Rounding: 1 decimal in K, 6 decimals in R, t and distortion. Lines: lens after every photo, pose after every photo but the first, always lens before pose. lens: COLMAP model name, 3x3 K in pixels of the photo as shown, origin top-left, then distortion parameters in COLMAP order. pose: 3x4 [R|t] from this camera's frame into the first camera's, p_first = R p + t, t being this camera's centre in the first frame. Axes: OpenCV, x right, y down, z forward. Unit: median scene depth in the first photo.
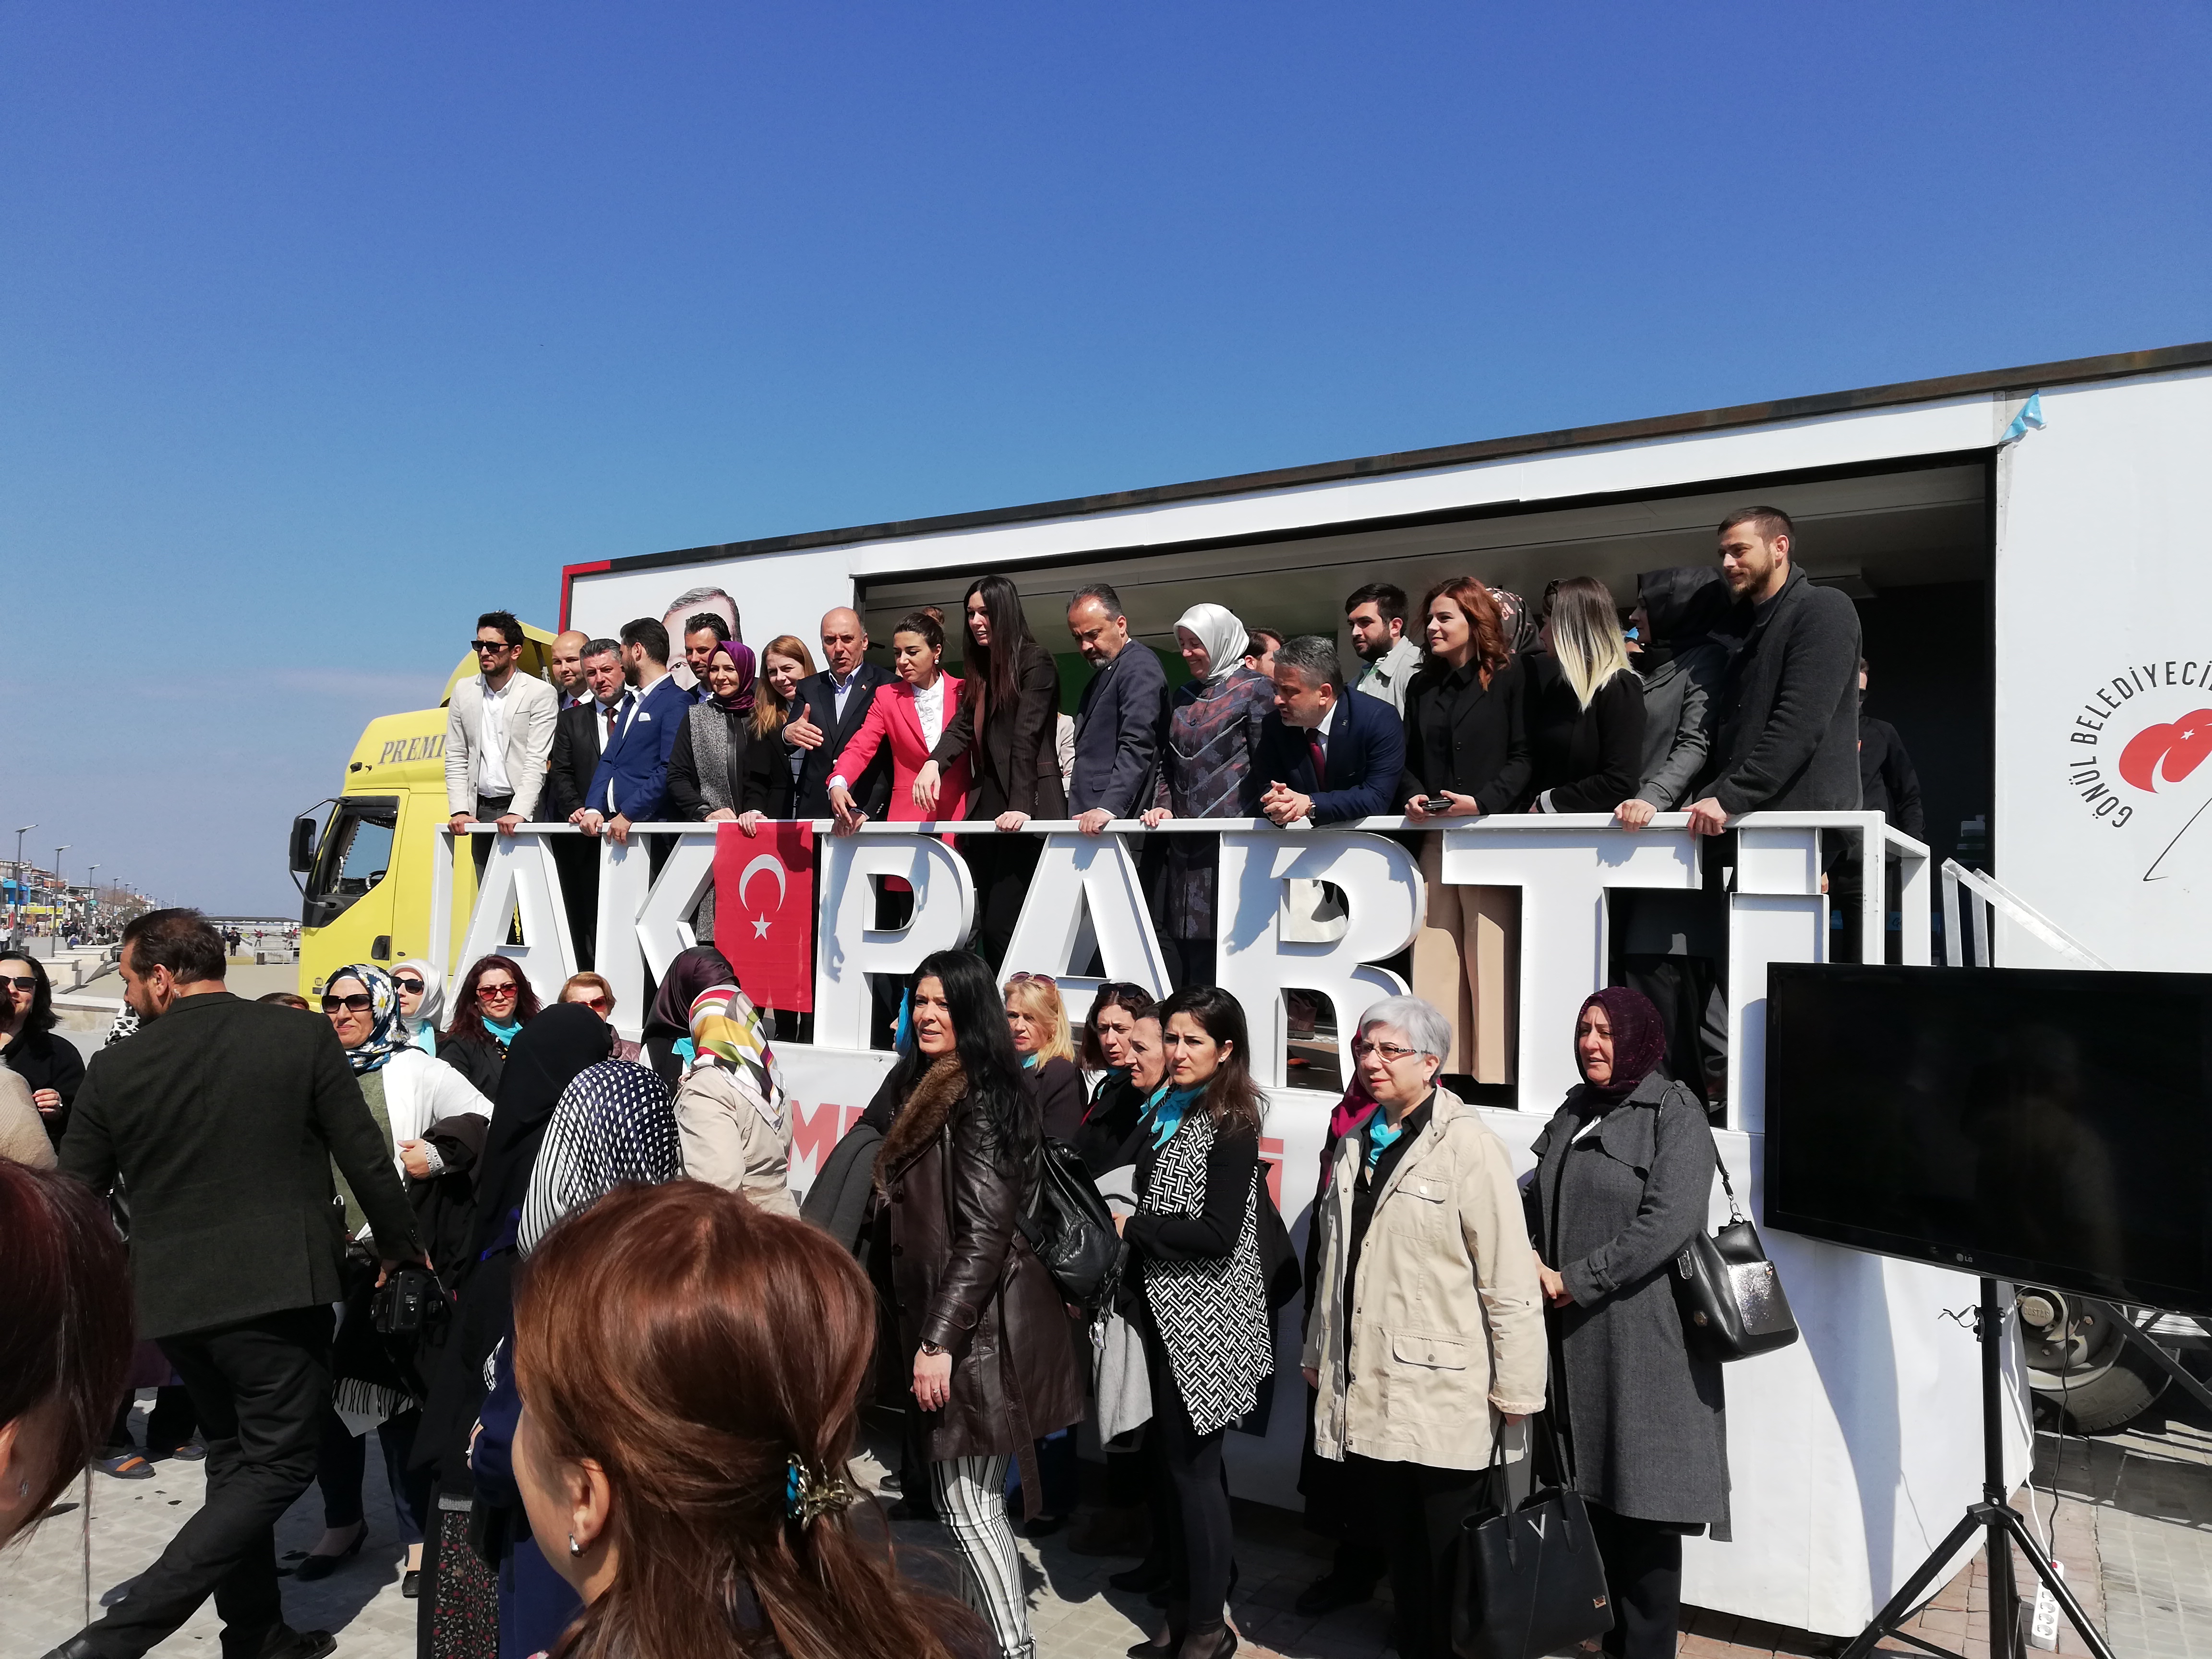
lens RADIAL K [[1730.8, 0, 1107.0], [0, 1730.8, 934.3], [0, 0, 1]] dist [0.102441, -0.177856]
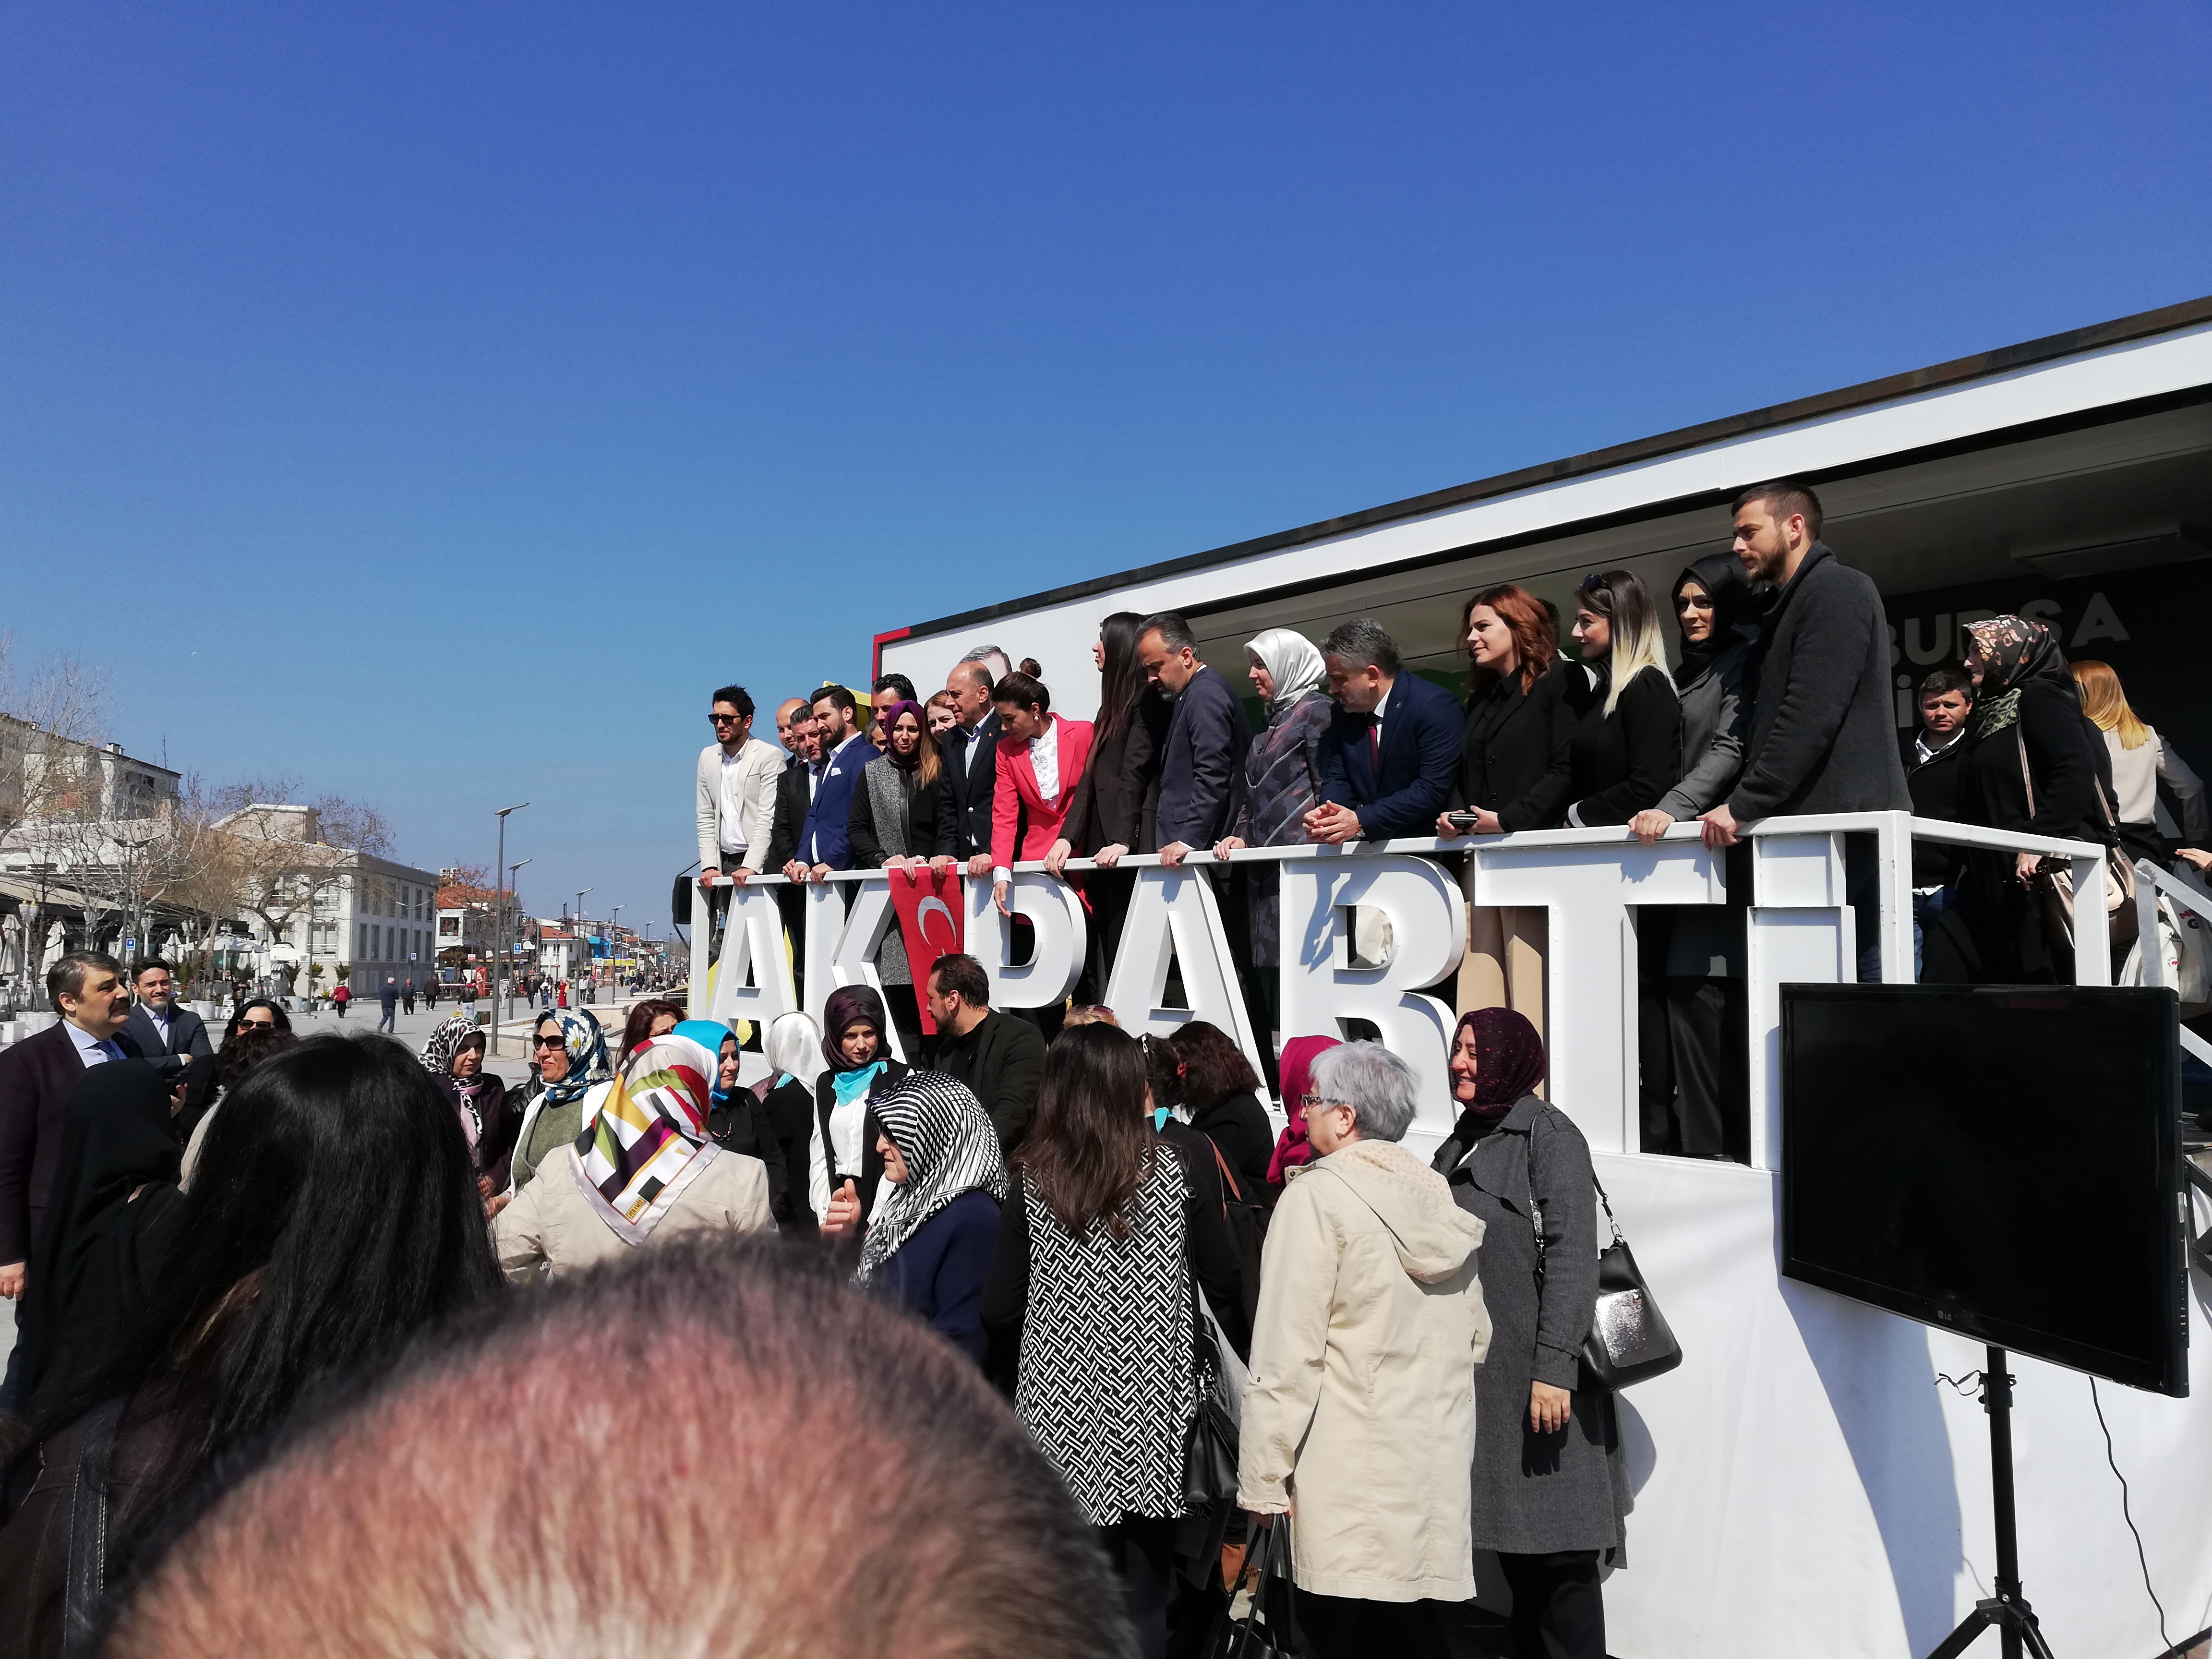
lens RADIAL K [[1744.4, 0, 1105.5], [0, 1744.4, 951.6], [0, 0, 1]] dist [-0.001590, -0.001618]
pose [[0.949136, -0.022193, -0.314084, 0.279489], [0.018905, 0.999730, -0.013509, 0.004526], [0.314299, 0.006884, 0.949299, 0.028675]]
